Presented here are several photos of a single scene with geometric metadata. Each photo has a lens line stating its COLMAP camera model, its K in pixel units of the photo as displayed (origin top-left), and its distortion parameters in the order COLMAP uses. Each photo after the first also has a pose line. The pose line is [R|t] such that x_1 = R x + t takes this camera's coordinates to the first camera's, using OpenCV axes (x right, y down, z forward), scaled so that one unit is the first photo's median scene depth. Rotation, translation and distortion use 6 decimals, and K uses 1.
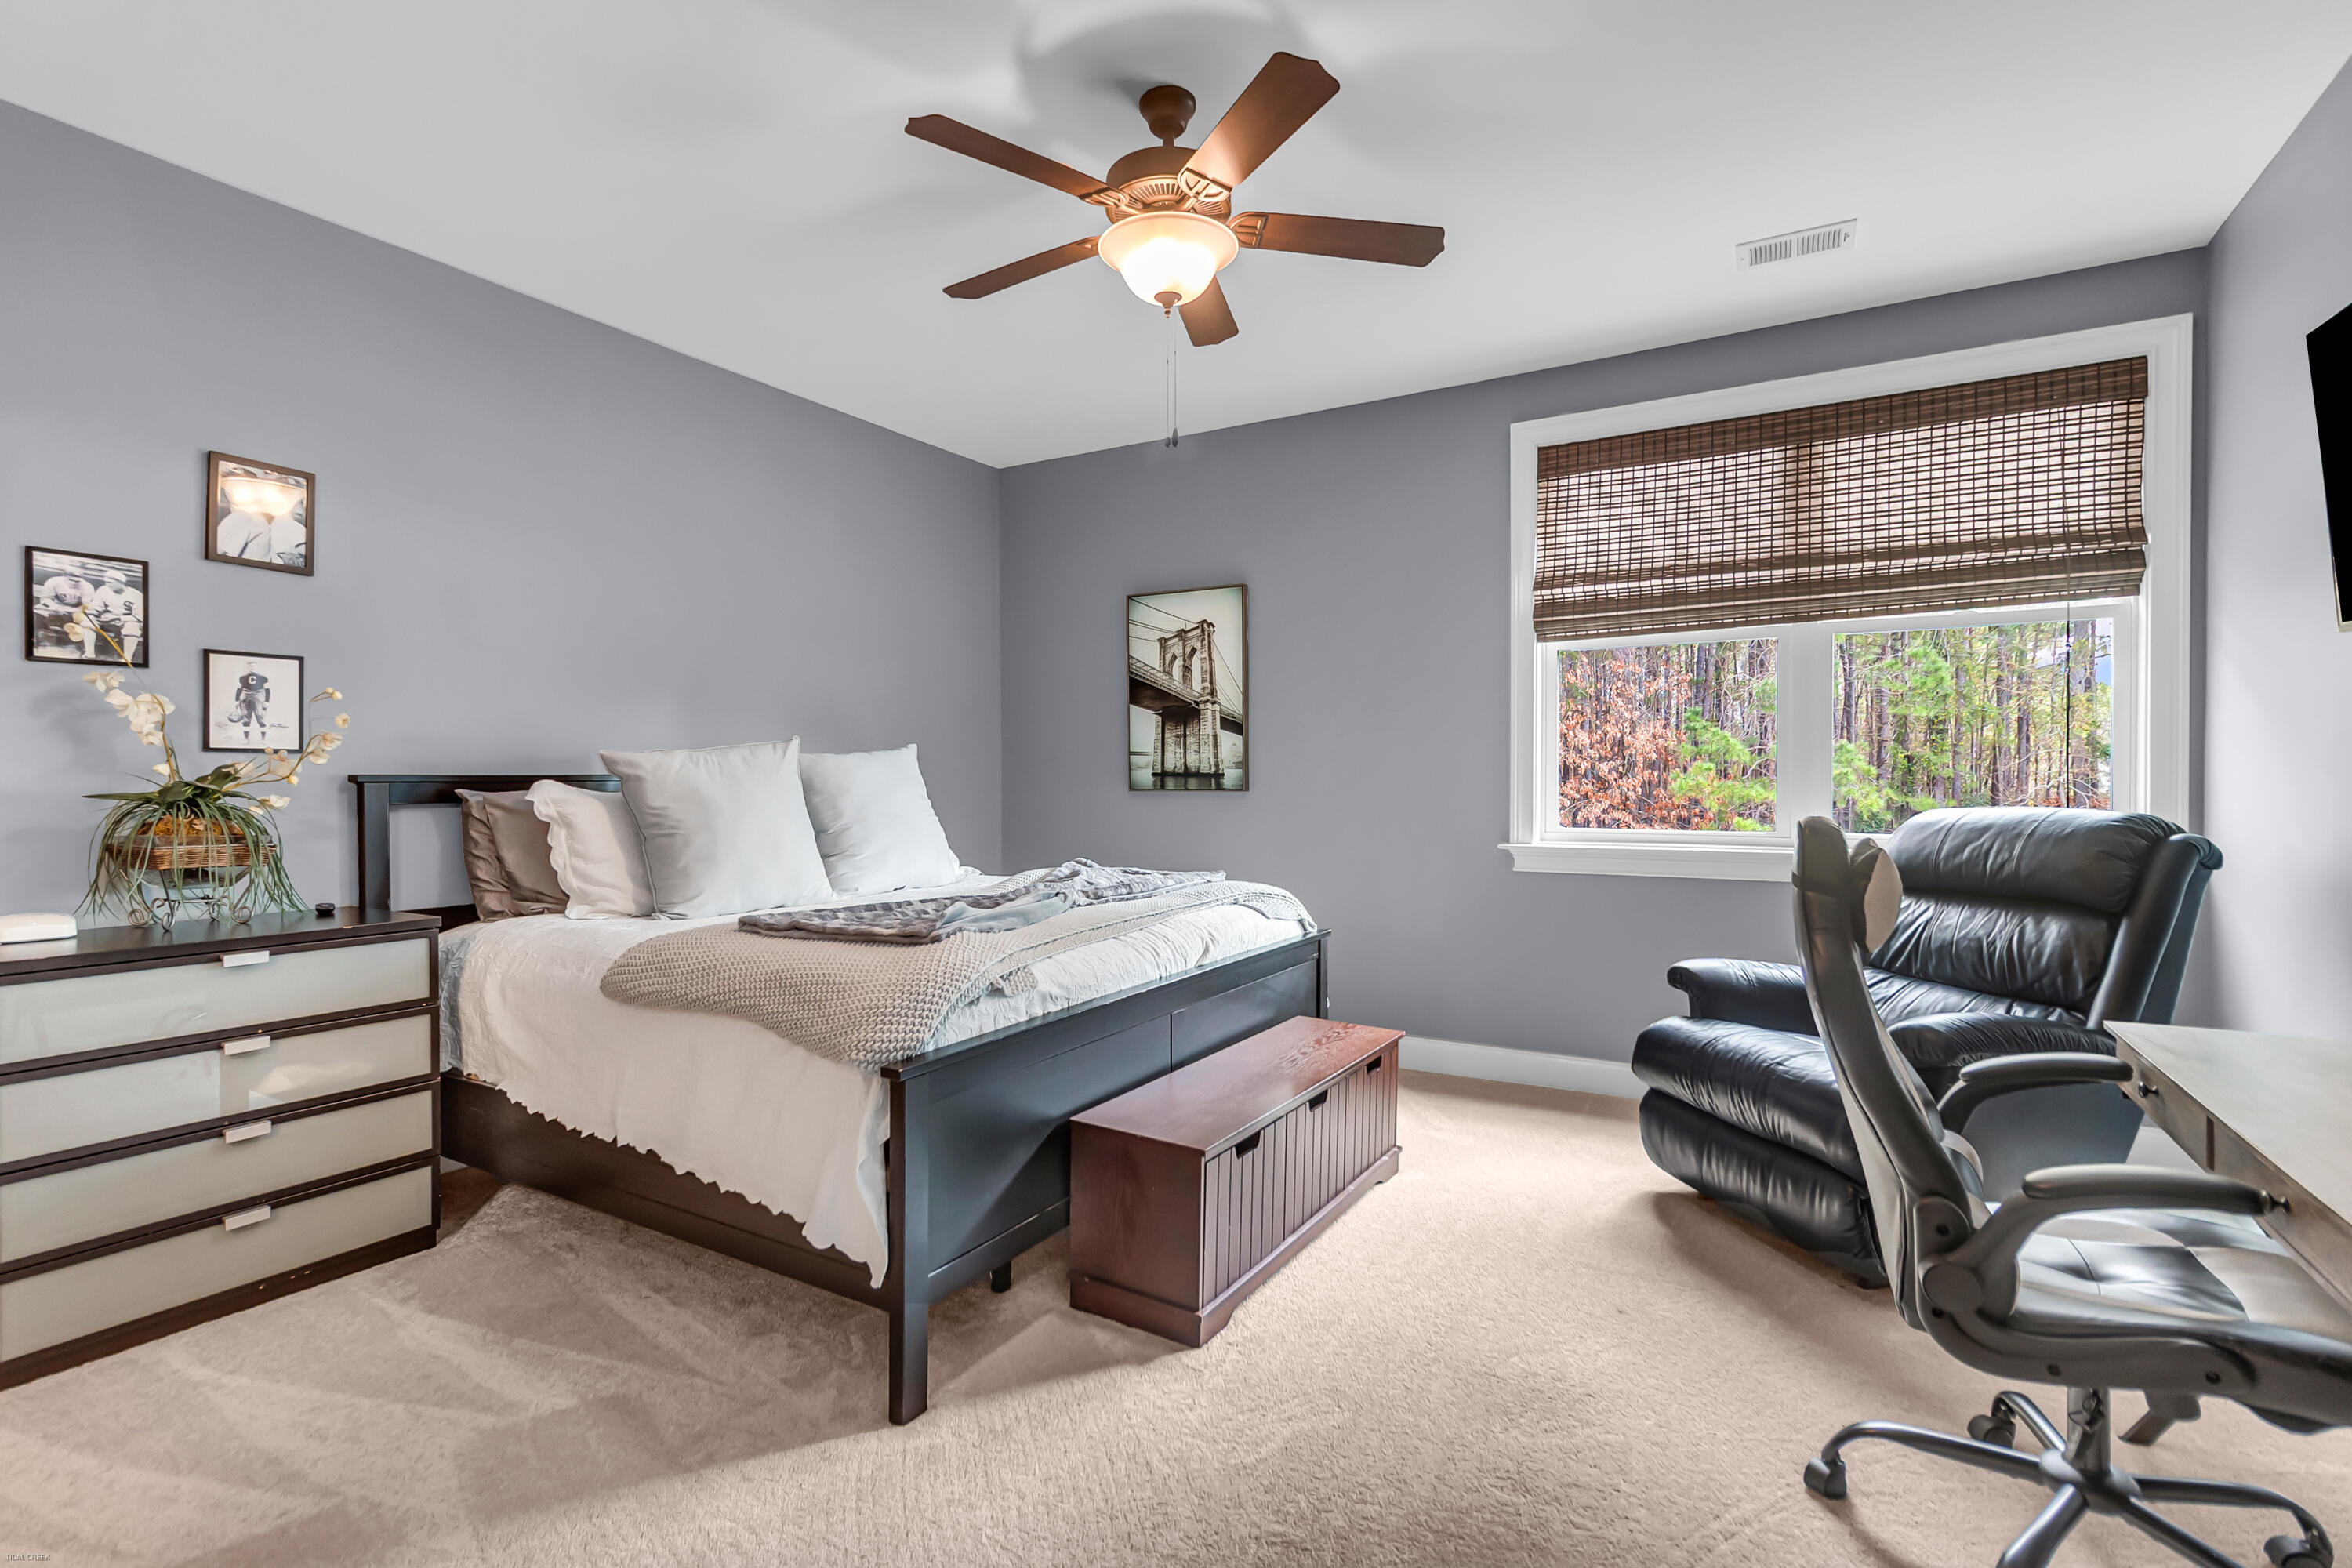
lens RADIAL K [[1060.0, 0, 1176.0], [0, 1060.0, 784.0], [0, 0, 1]] dist [0.002570, 0.000347]
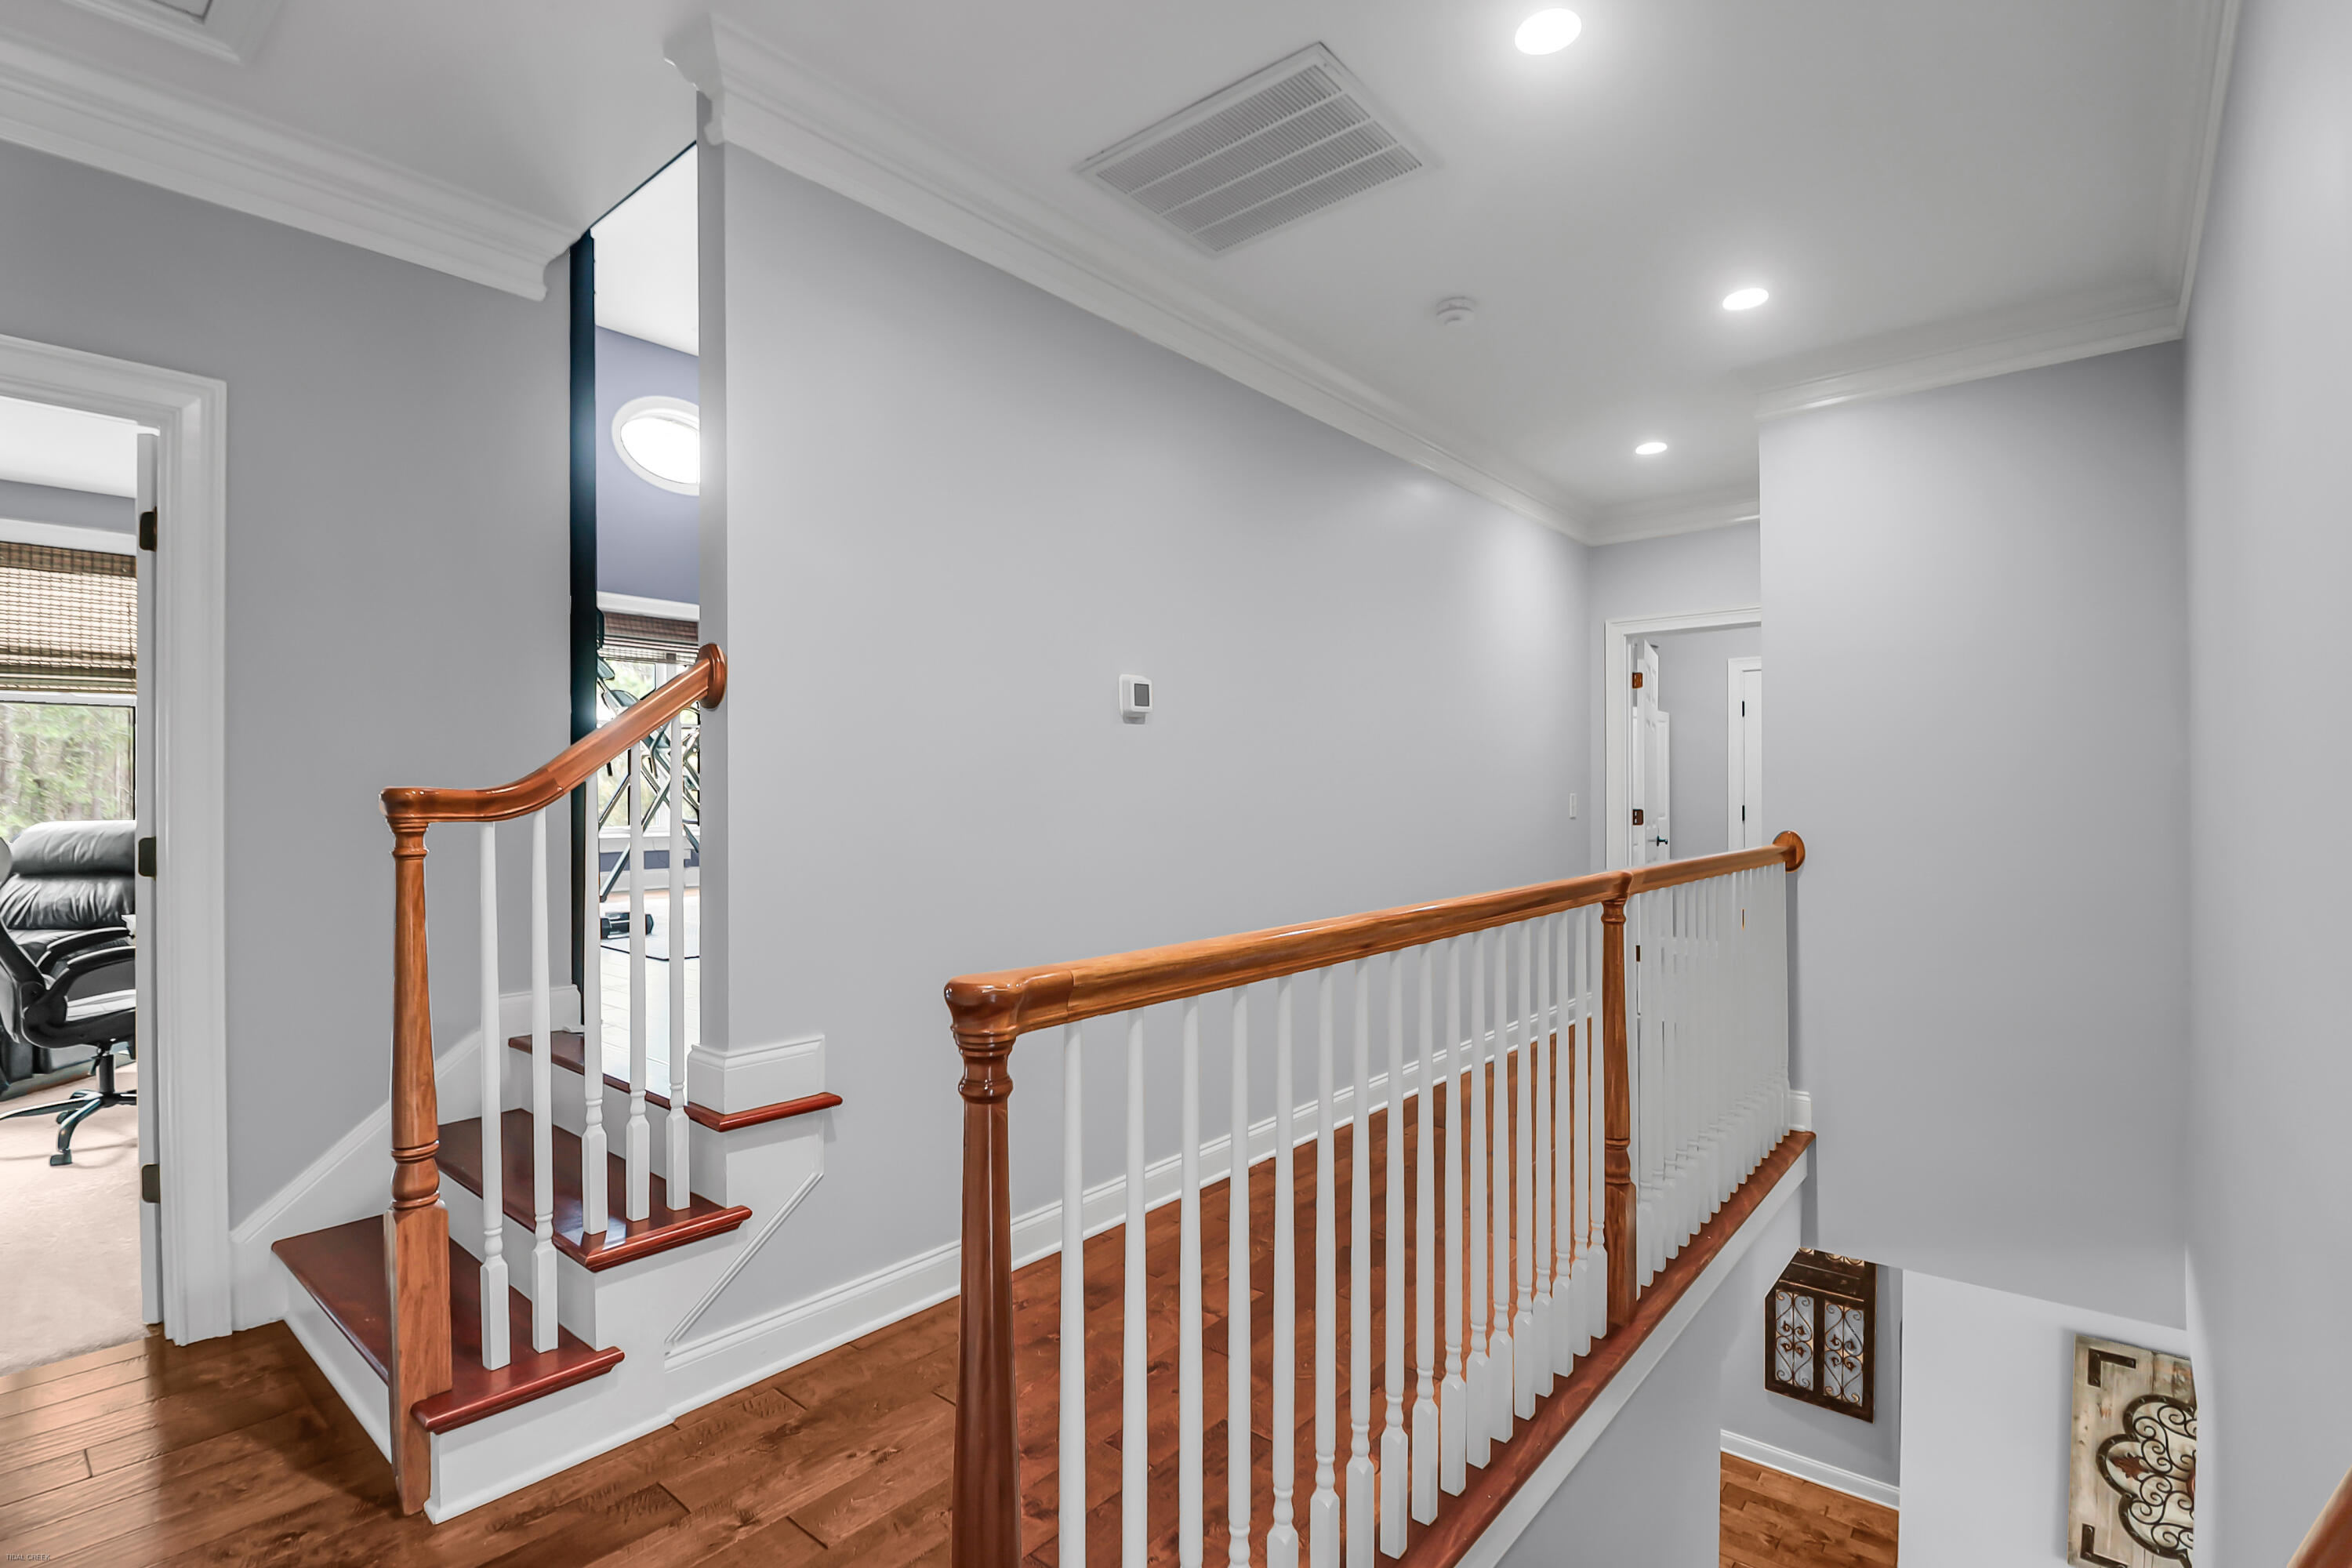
lens RADIAL K [[1125.7, 0, 1176.0], [0, 1125.7, 784.0], [0, 0, 1]] dist [-0.021985, -0.000274]
pose [[0.165468, 0.007538, 0.986186, -0.563089], [0.014301, 0.999847, -0.010042, 0.005020], [-0.986112, 0.015765, 0.165335, -0.852977]]
